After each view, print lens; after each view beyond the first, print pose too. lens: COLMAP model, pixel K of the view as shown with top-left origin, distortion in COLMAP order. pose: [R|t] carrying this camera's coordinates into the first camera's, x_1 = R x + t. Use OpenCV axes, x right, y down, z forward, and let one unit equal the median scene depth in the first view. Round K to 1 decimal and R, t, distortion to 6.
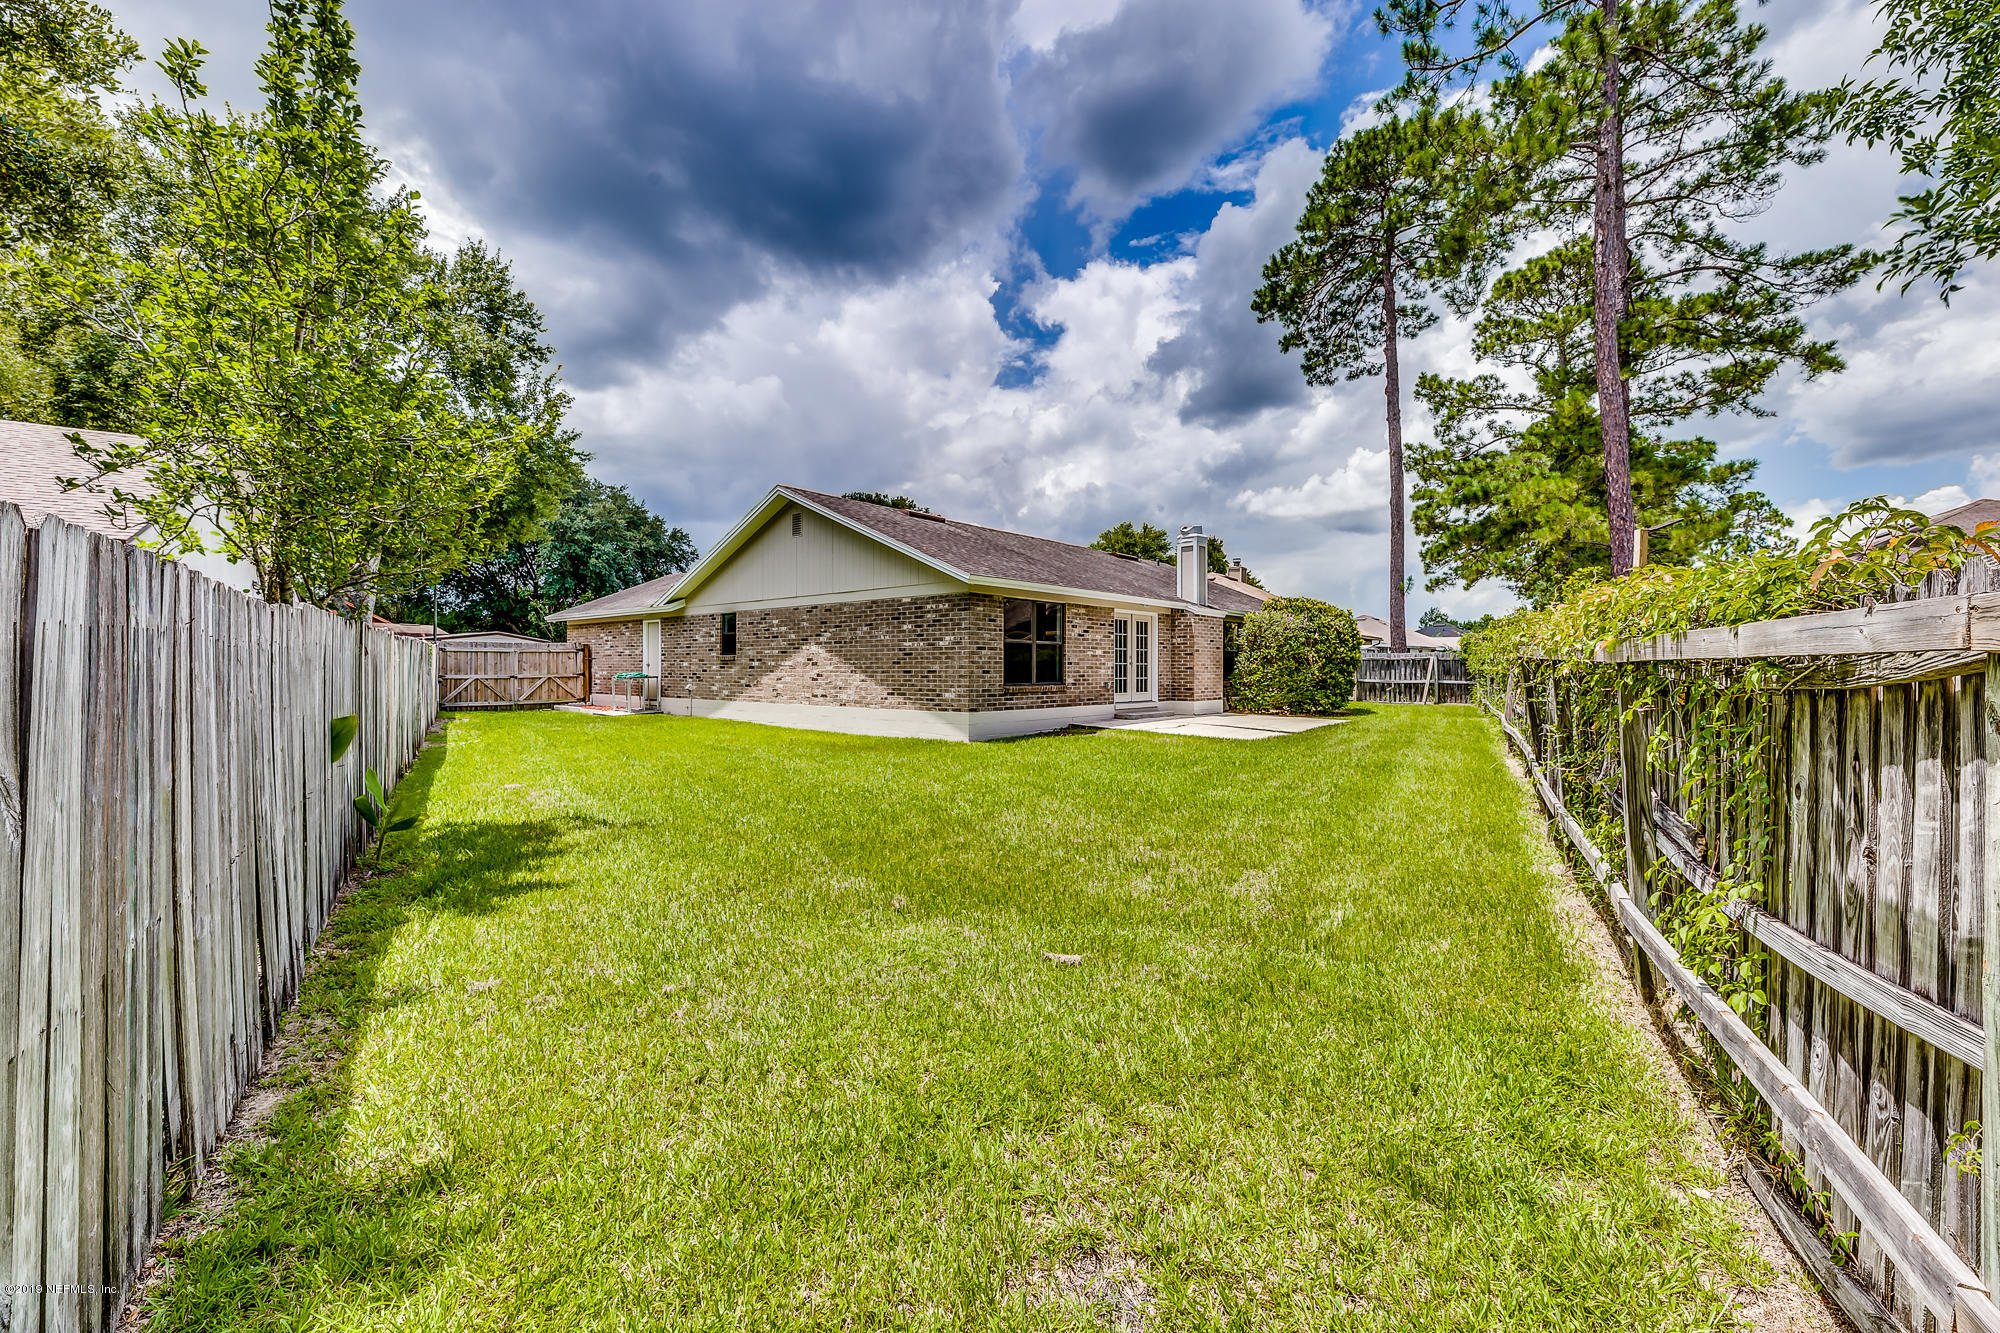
lens RADIAL K [[821.9, 0, 998.8], [0, 821.9, 662.4], [0, 0, 1]] dist [-0.002260, 0.002460]
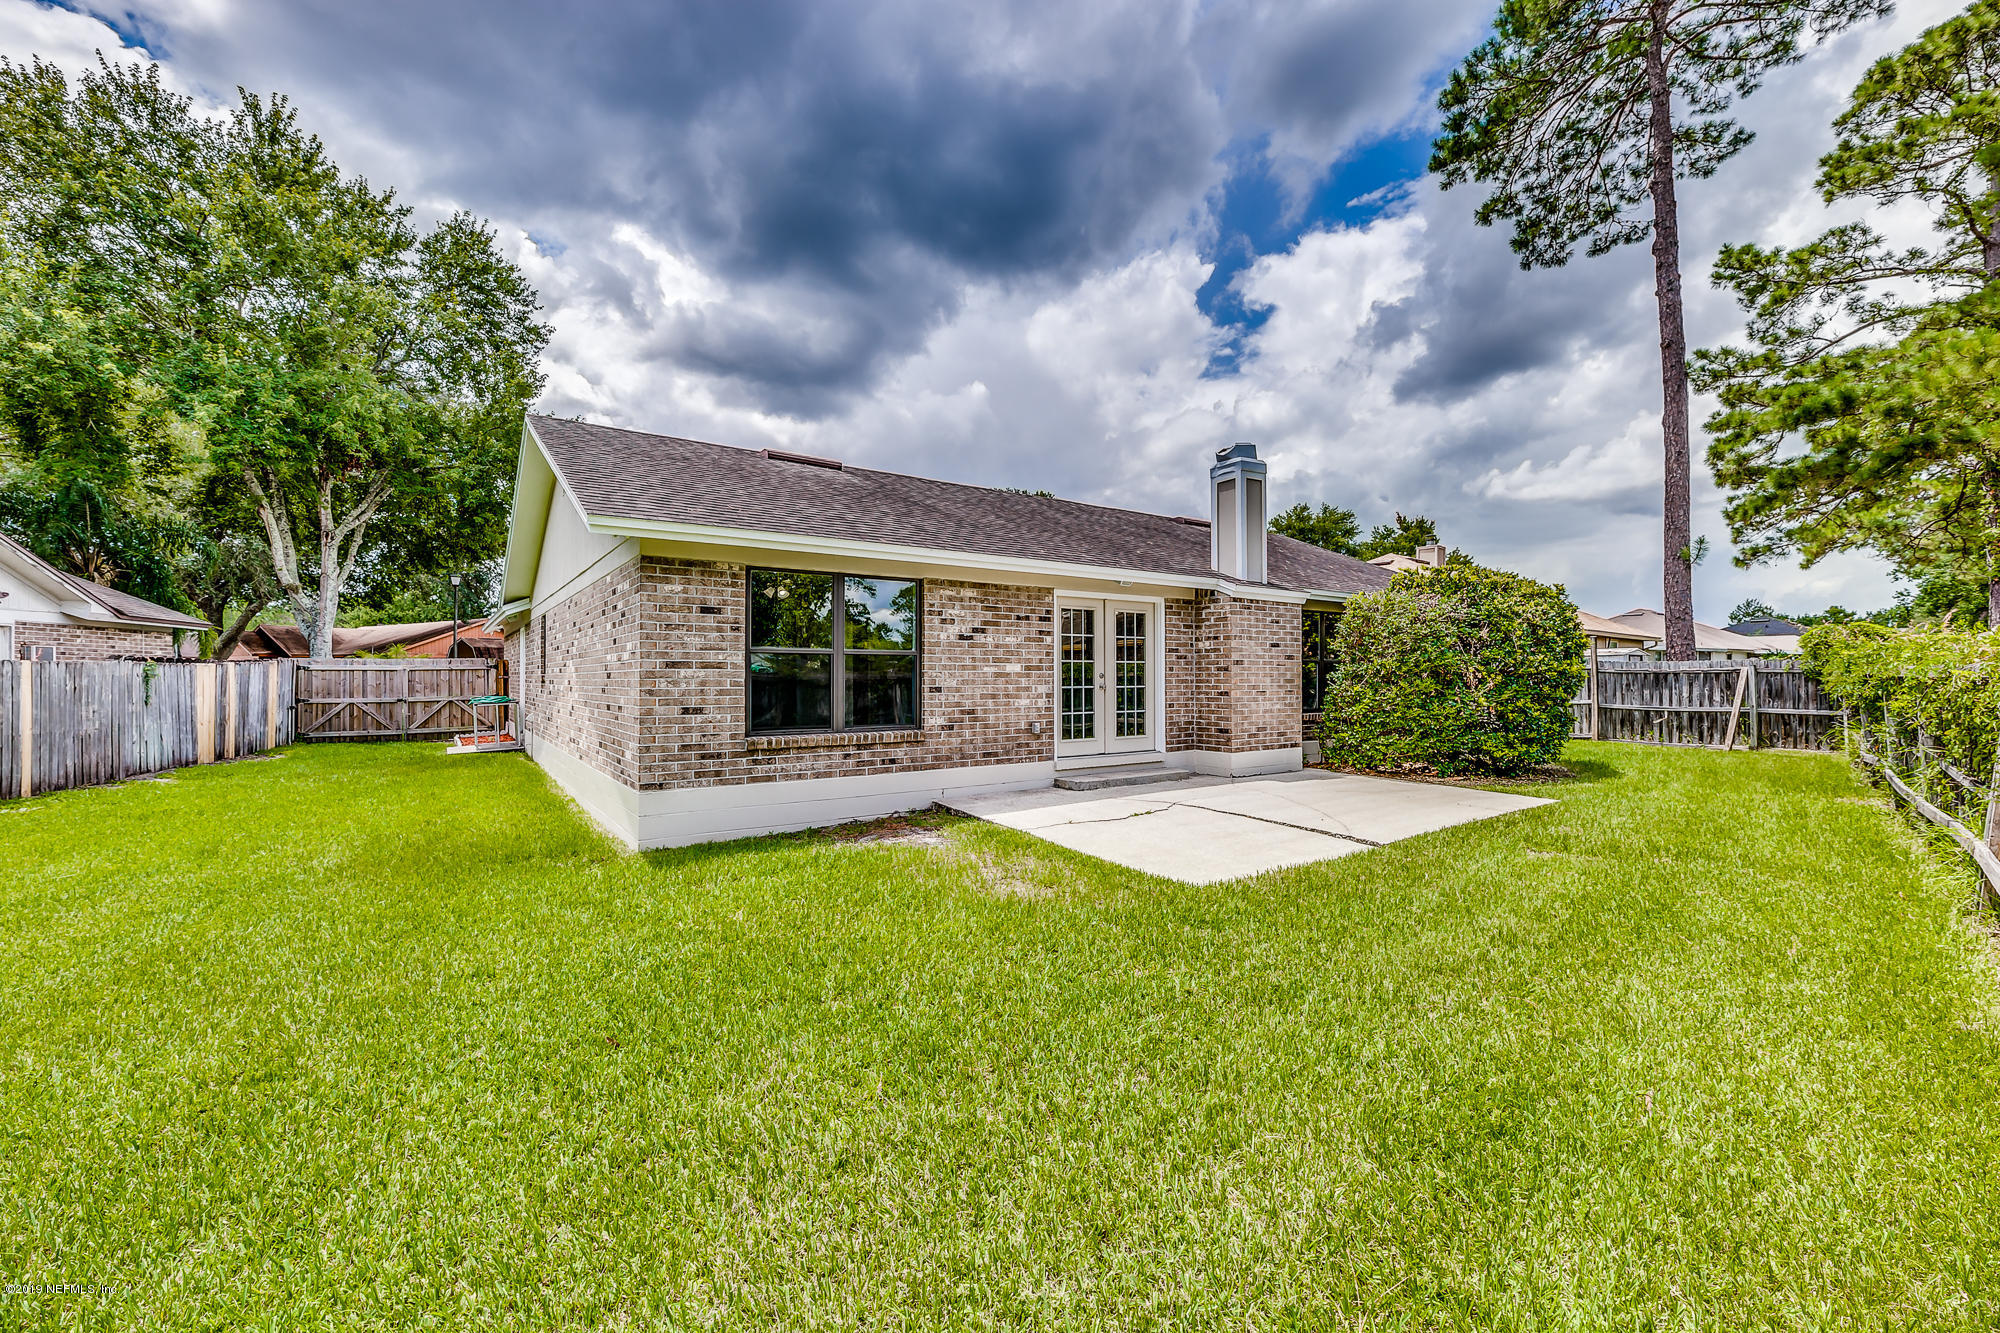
lens RADIAL K [[821.9, 0, 994.5], [0, 821.9, 666.2], [0, 0, 1]] dist [-0.002260, 0.002460]
pose [[0.966656, -0.007270, -0.255976, 0.124806], [0.005660, 0.999959, -0.007023, -0.004935], [0.256017, 0.005340, 0.966657, 0.230476]]
